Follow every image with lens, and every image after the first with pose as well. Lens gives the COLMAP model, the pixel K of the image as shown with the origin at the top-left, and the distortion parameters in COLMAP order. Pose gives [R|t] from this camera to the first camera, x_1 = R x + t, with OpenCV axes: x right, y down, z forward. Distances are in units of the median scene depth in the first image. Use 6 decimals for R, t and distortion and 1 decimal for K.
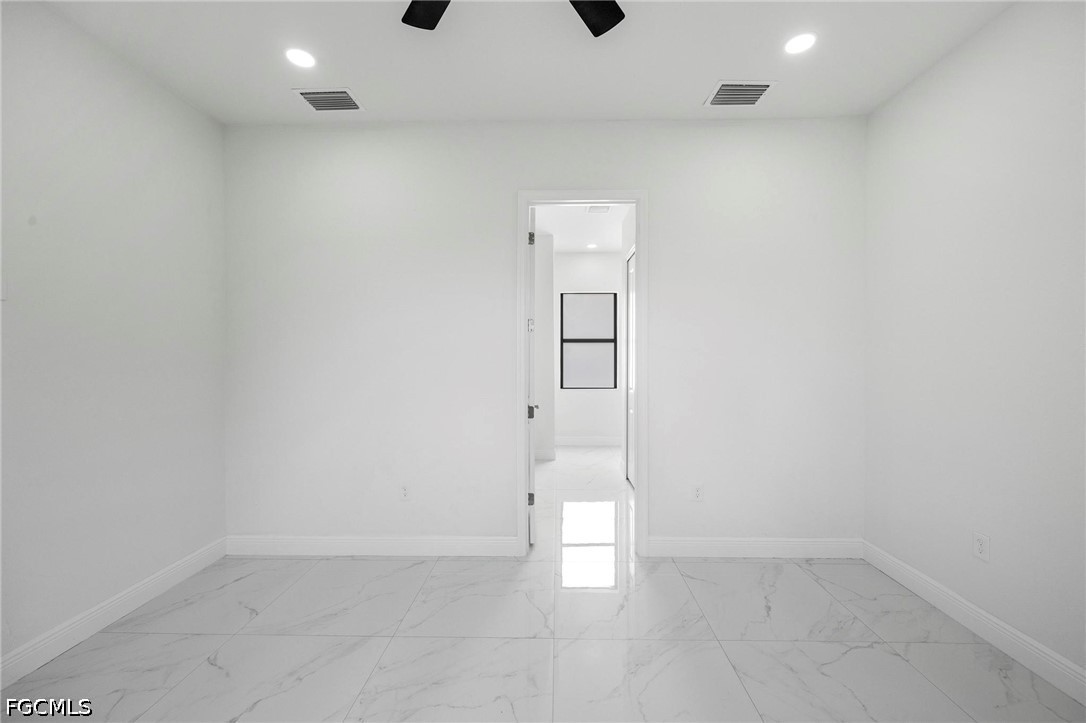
lens RADIAL K [[434.3, 0, 527.2], [0, 434.3, 357.7], [0, 0, 1]] dist [0.000392, -0.000190]
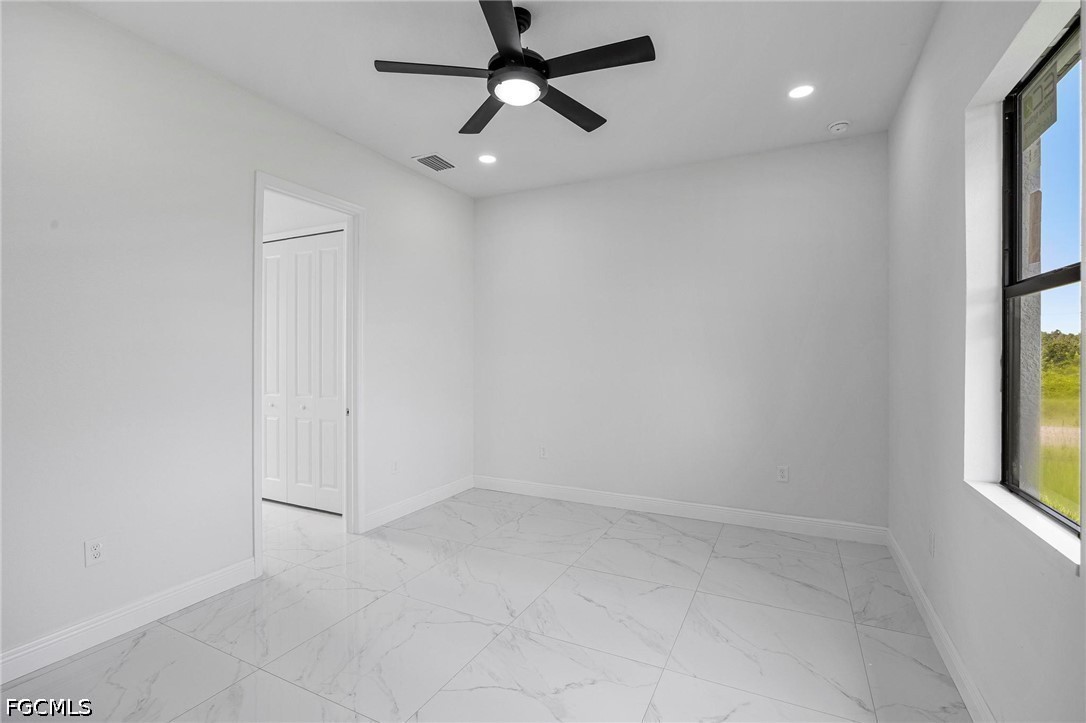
lens RADIAL K [[492.1, 0, 545.5], [0, 492.1, 358.1], [0, 0, 1]] dist [-0.012558, 0.000832]
pose [[0.429573, -0.006077, 0.903012, -0.706950], [0.004910, 0.999978, 0.004394, 0.001281], [-0.903019, 0.002546, 0.429594, 0.026932]]
